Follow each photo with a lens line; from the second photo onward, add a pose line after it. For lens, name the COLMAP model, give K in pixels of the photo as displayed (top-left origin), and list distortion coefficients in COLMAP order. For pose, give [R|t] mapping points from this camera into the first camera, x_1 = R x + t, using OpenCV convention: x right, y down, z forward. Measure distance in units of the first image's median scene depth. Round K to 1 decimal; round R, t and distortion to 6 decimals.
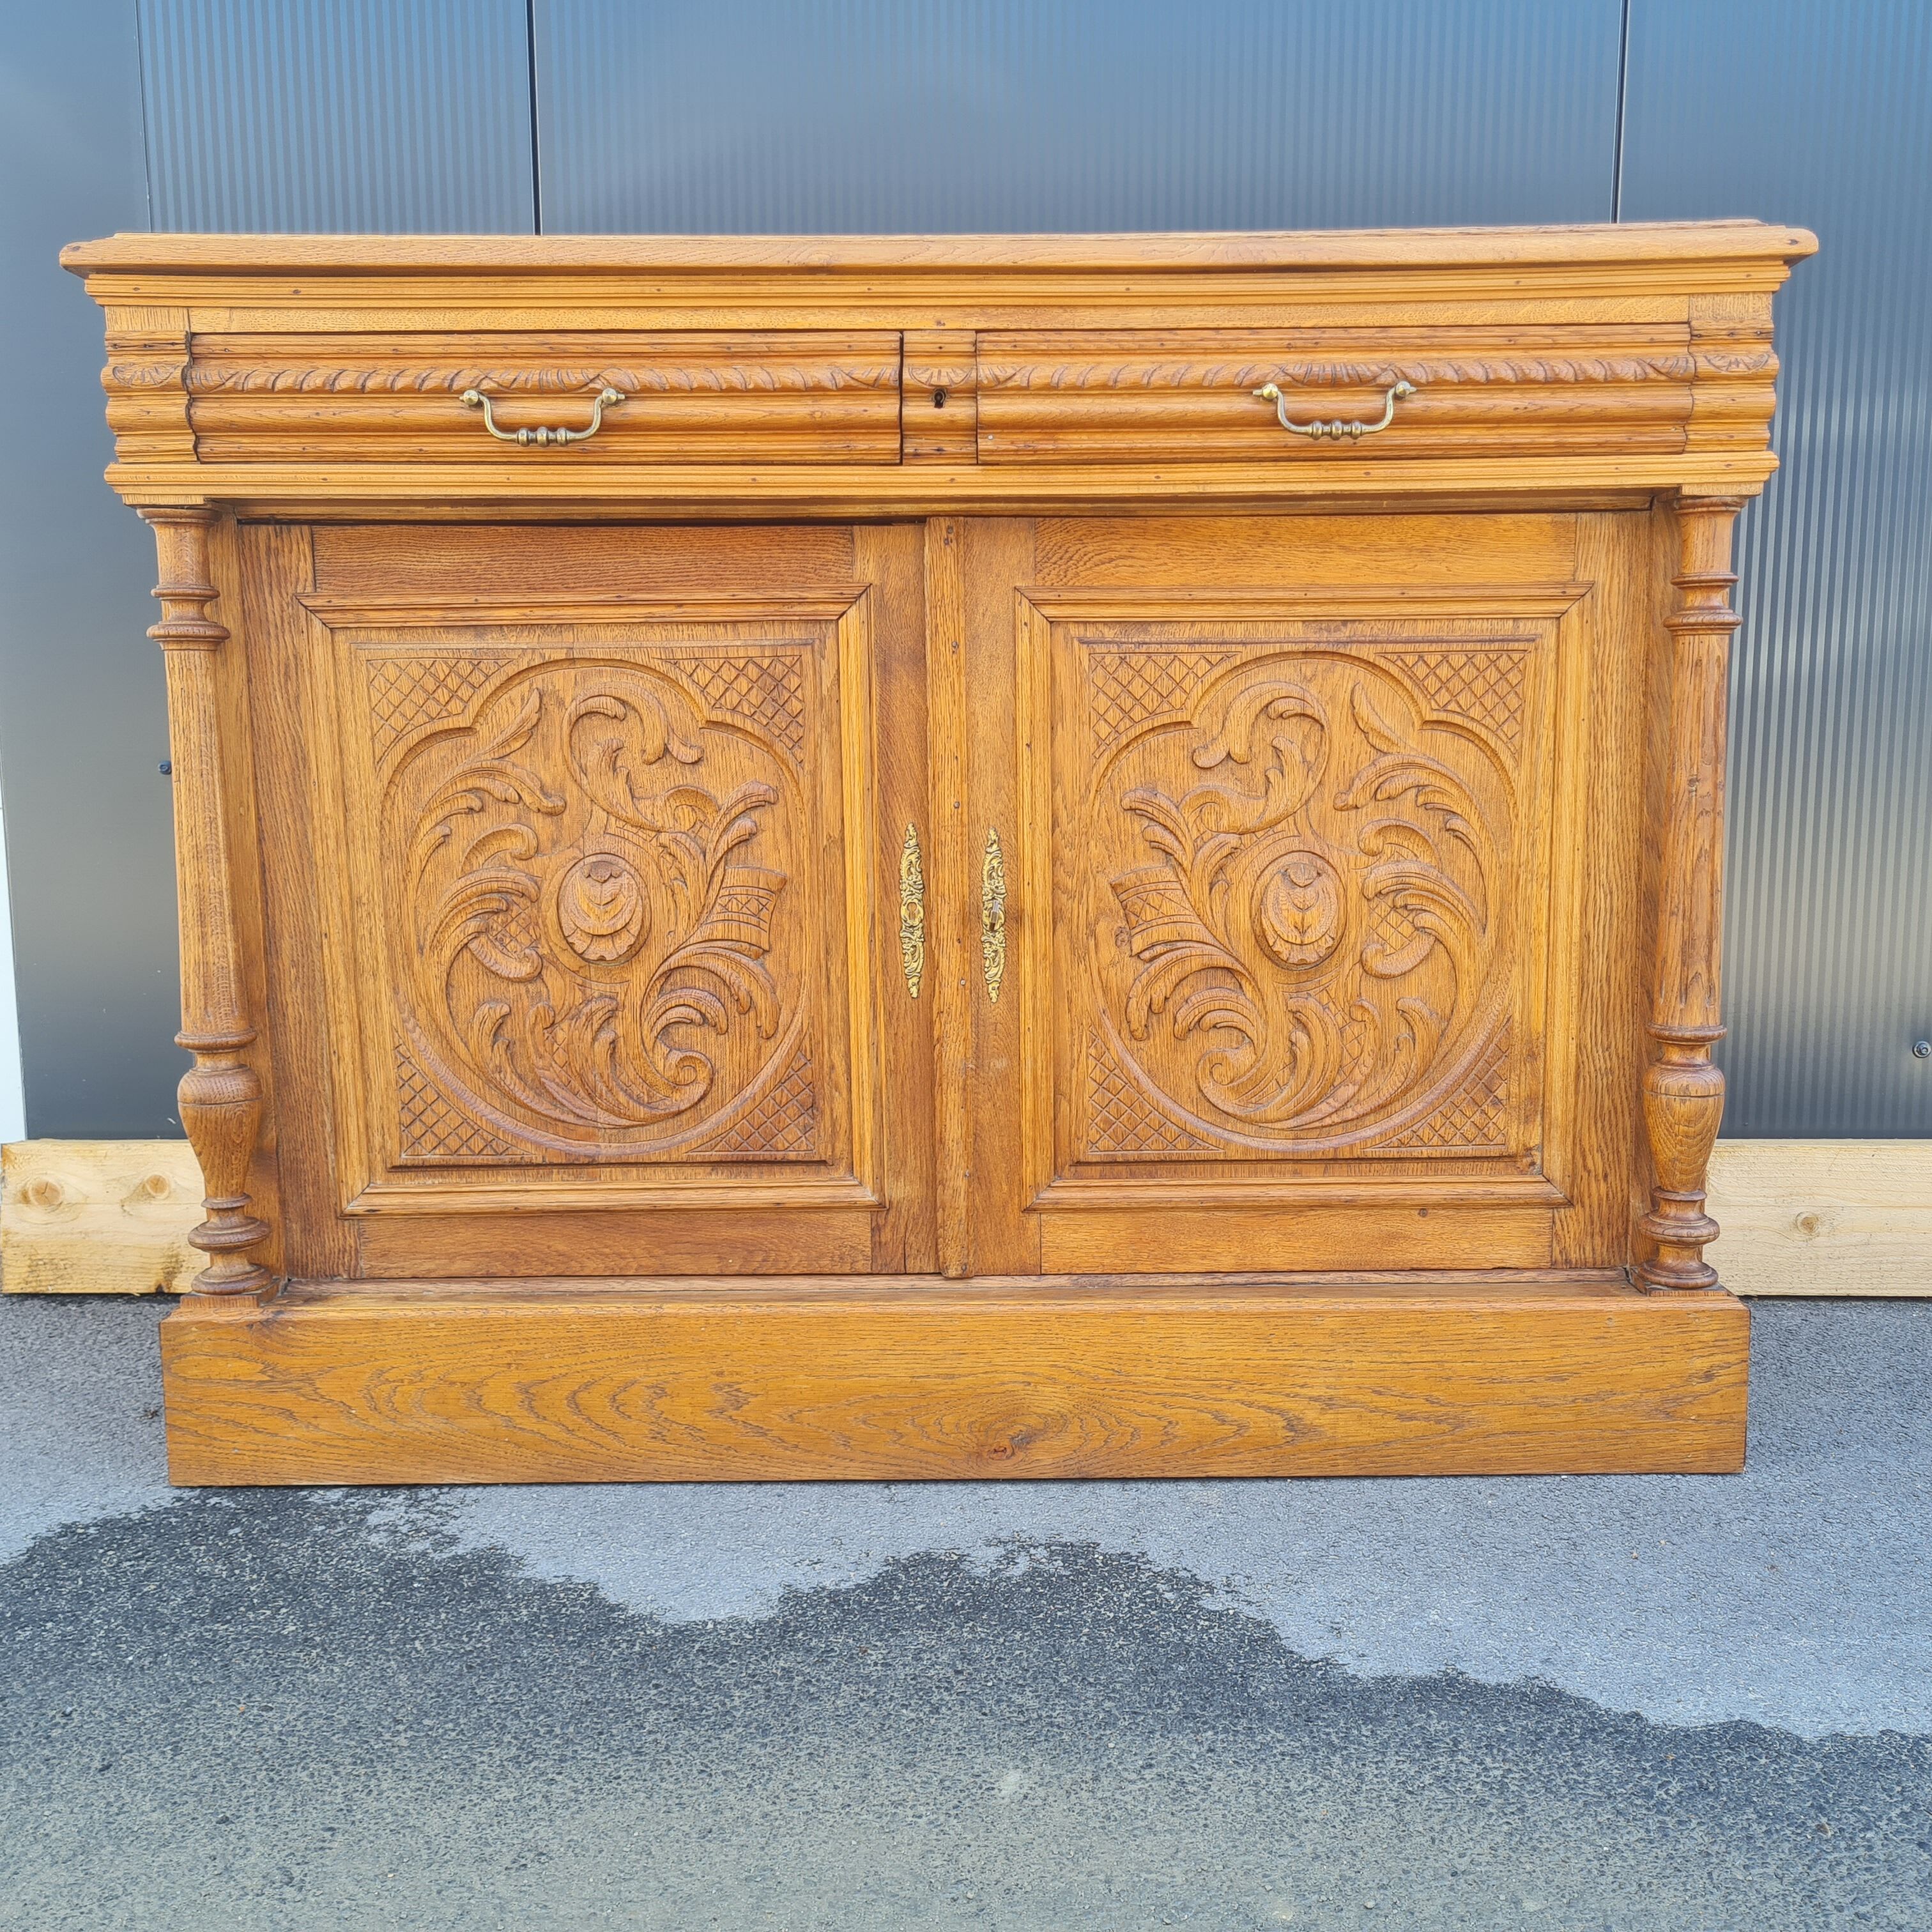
lens RADIAL K [[1960.1, 0, 989.3], [0, 1960.1, 985.6], [0, 0, 1]] dist [0.028296, 0.000000]
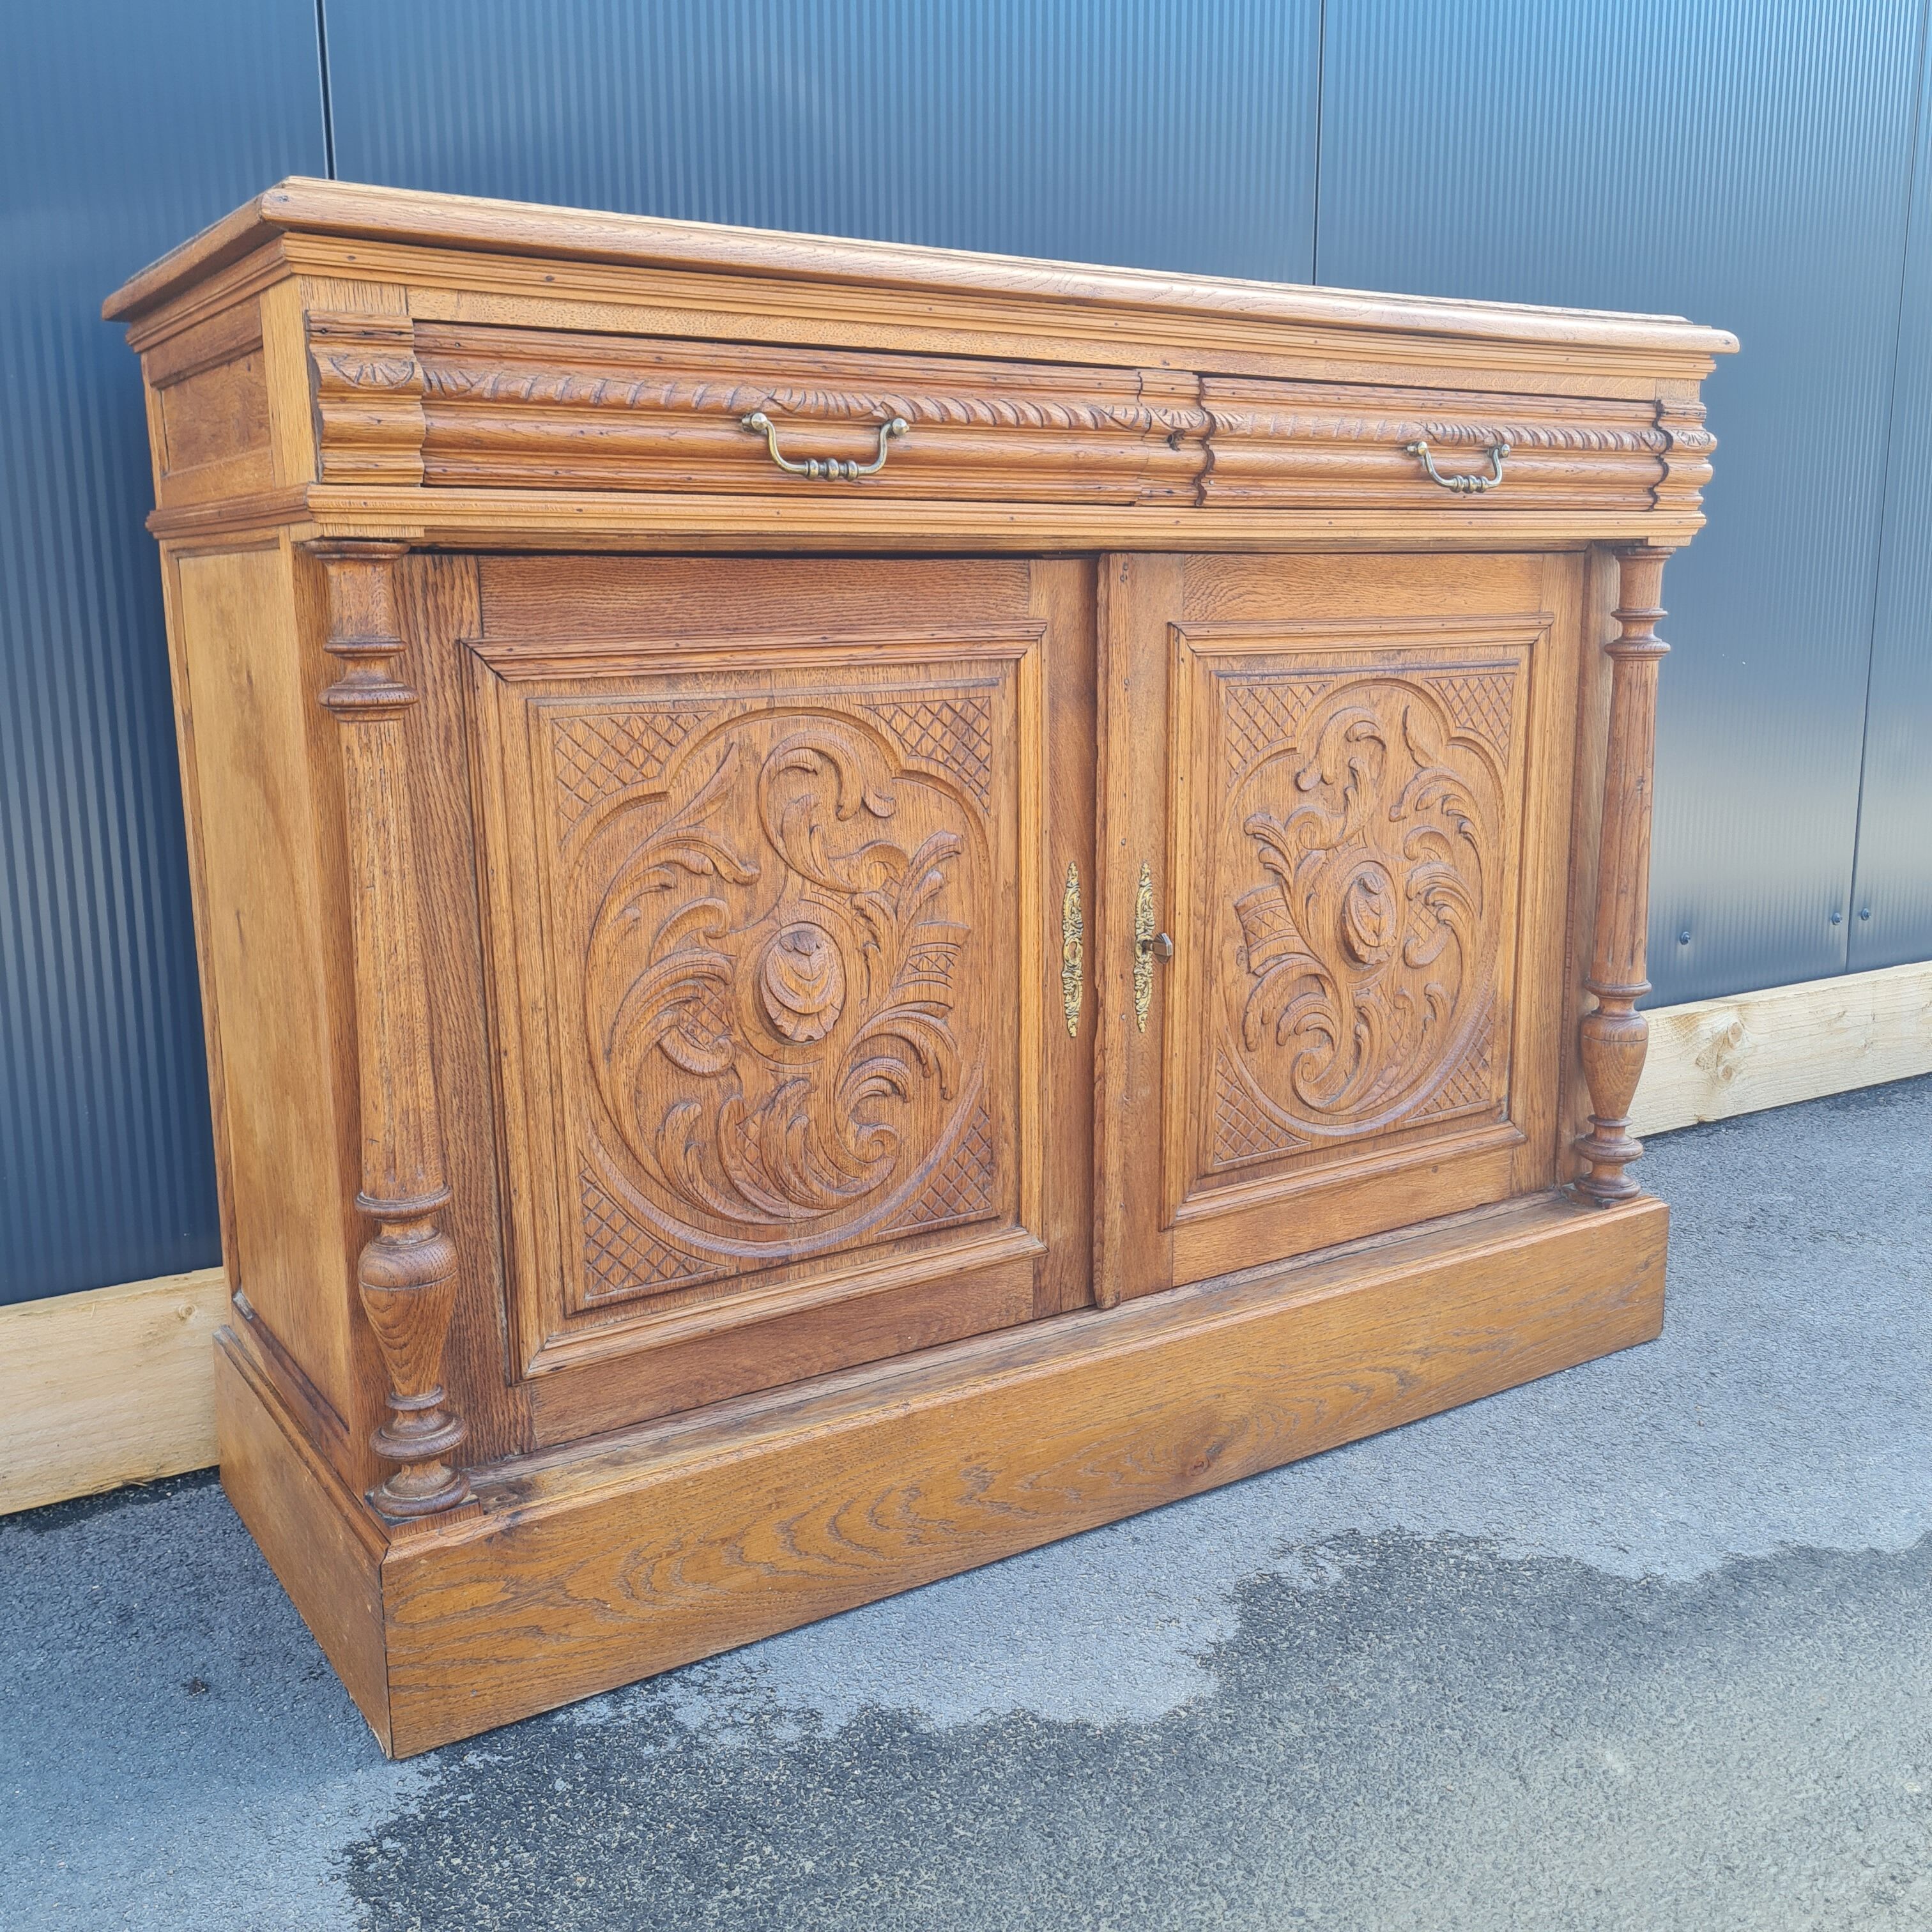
lens RADIAL K [[1960.1, 0, 980.4], [0, 1960.1, 955.1], [0, 0, 1]] dist [0.028296, 0.000000]
pose [[0.833523, -0.102089, 0.542971, -0.622946], [0.078086, 0.994683, 0.067148, -0.107427], [-0.546939, -0.013571, 0.837062, 0.206270]]
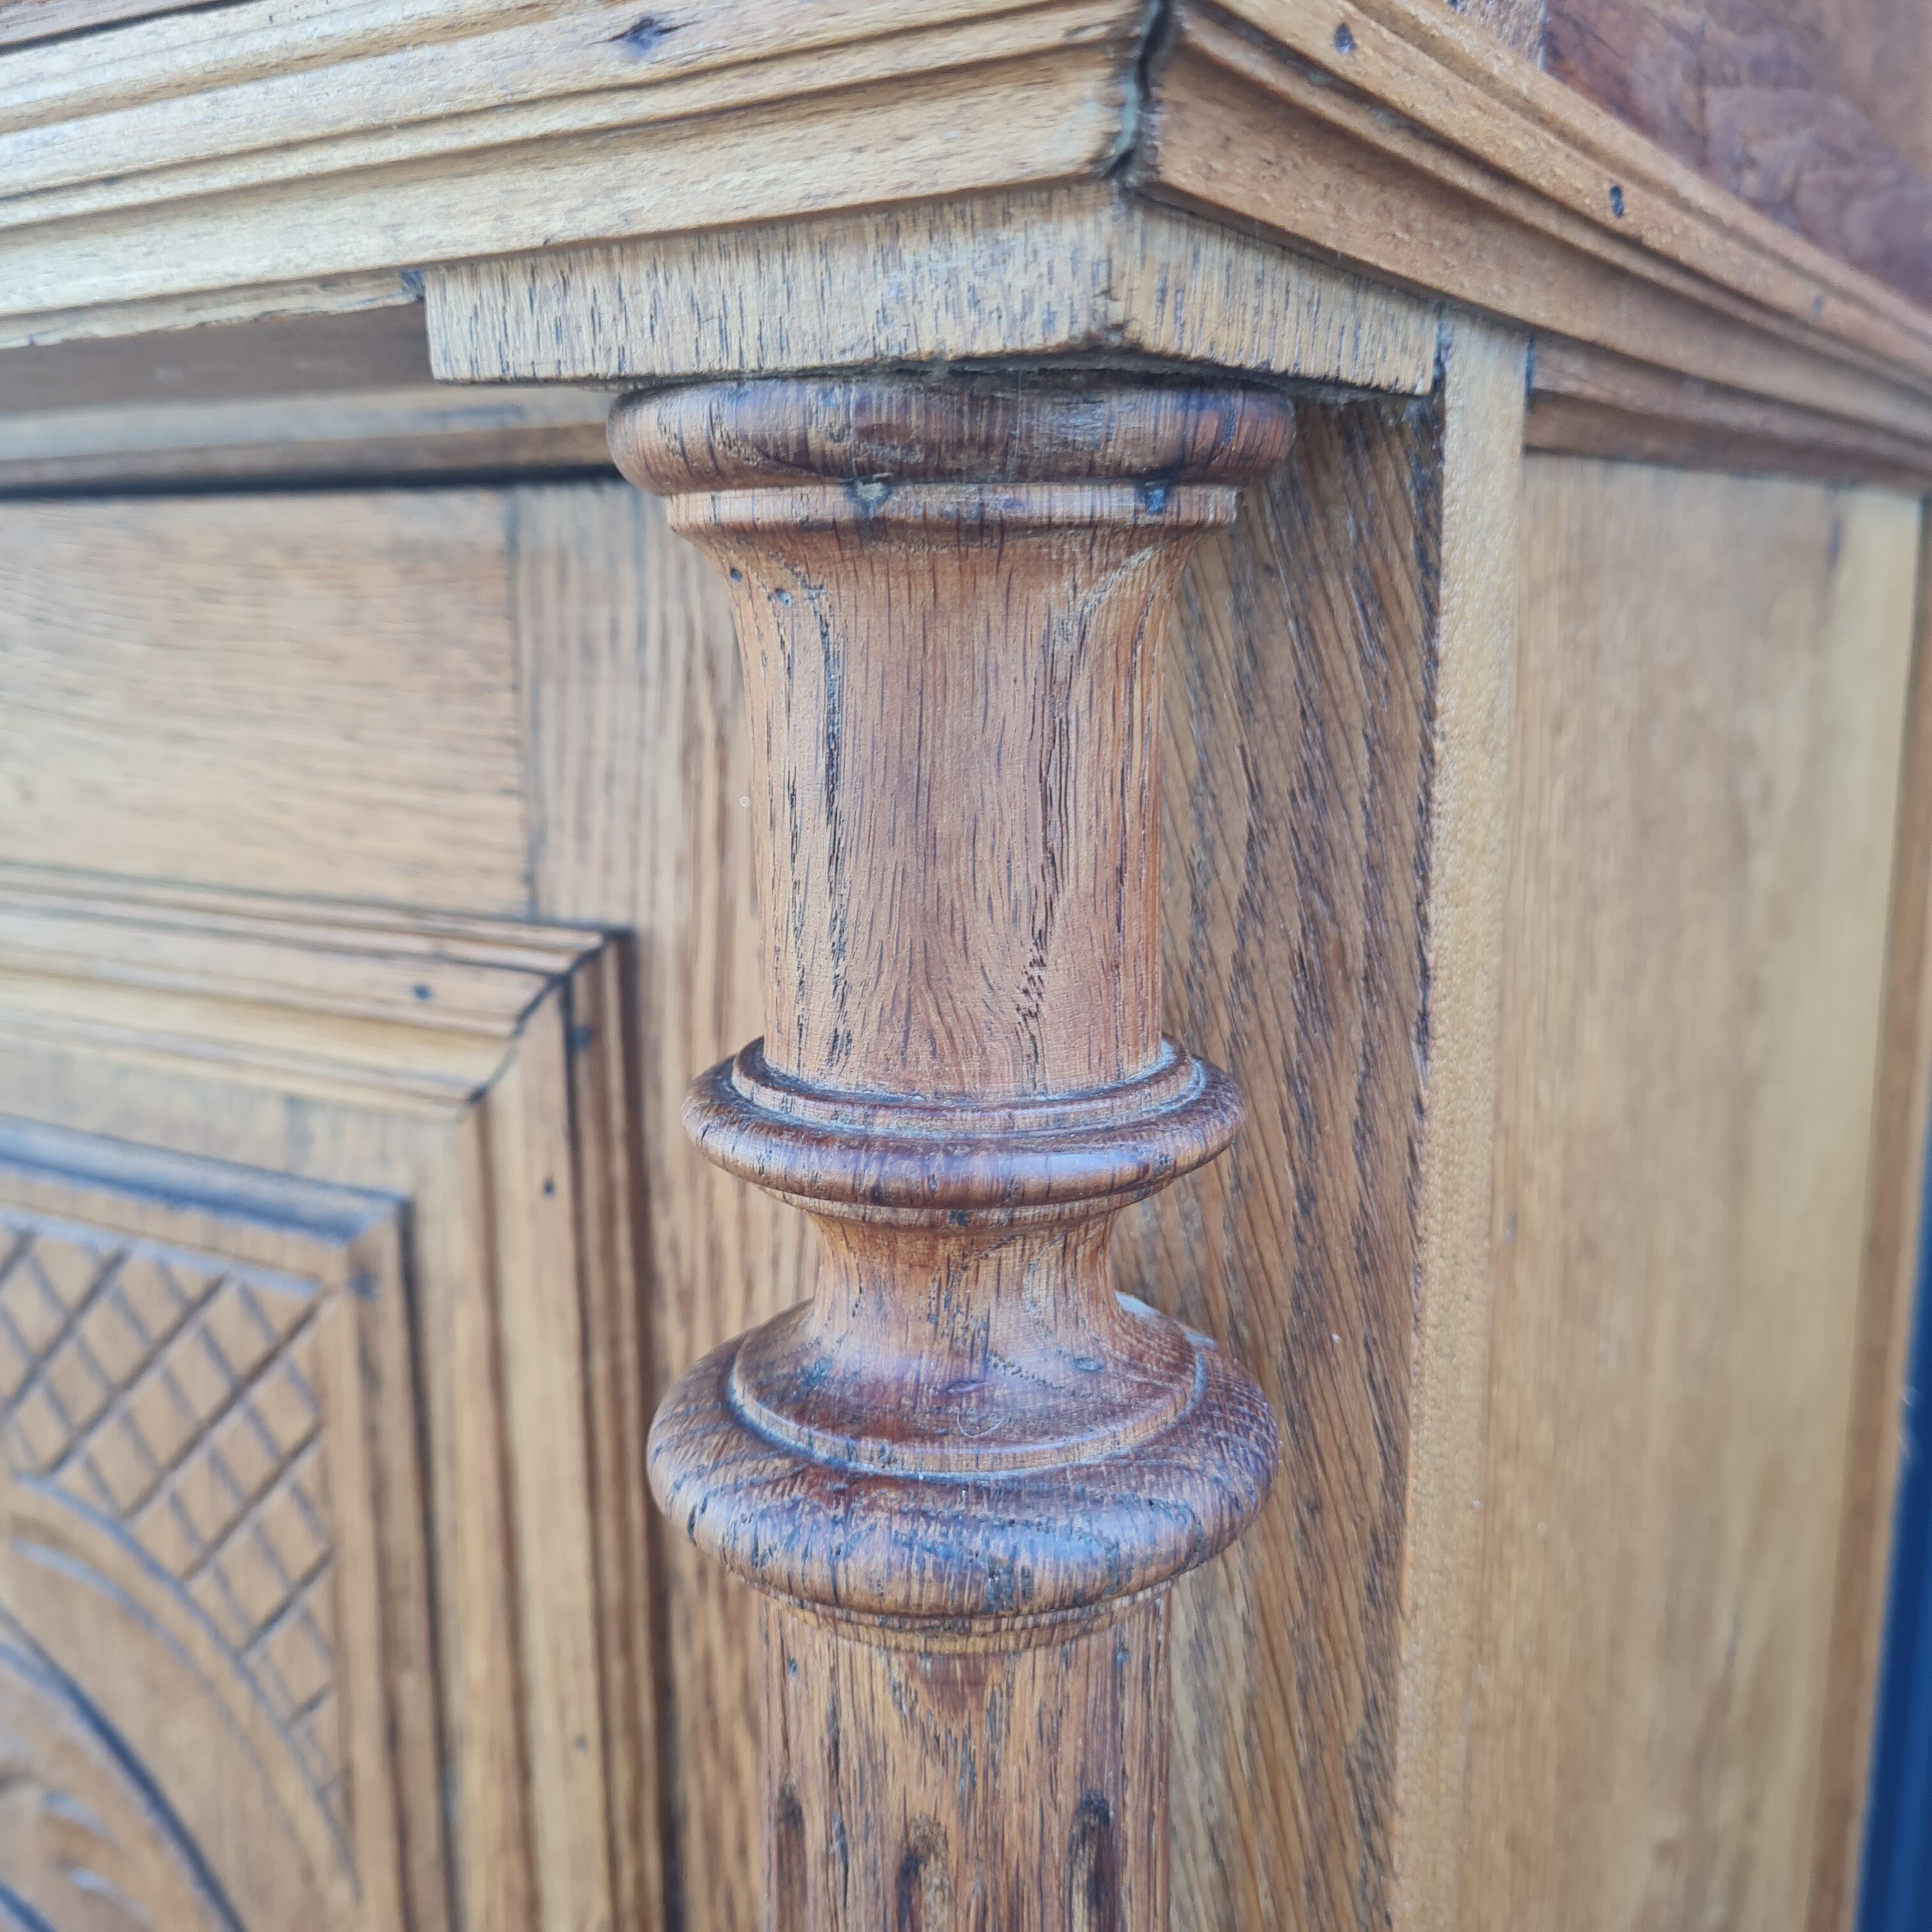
lens RADIAL K [[1960.1, 0, 946.7], [0, 1960.1, 954.8], [0, 0, 1]] dist [0.028296, 0.000000]
pose [[0.856825, 0.103633, -0.505086, 0.405238], [-0.066391, 0.993613, 0.091243, -0.218154], [0.511316, -0.044646, 0.858232, 0.874336]]
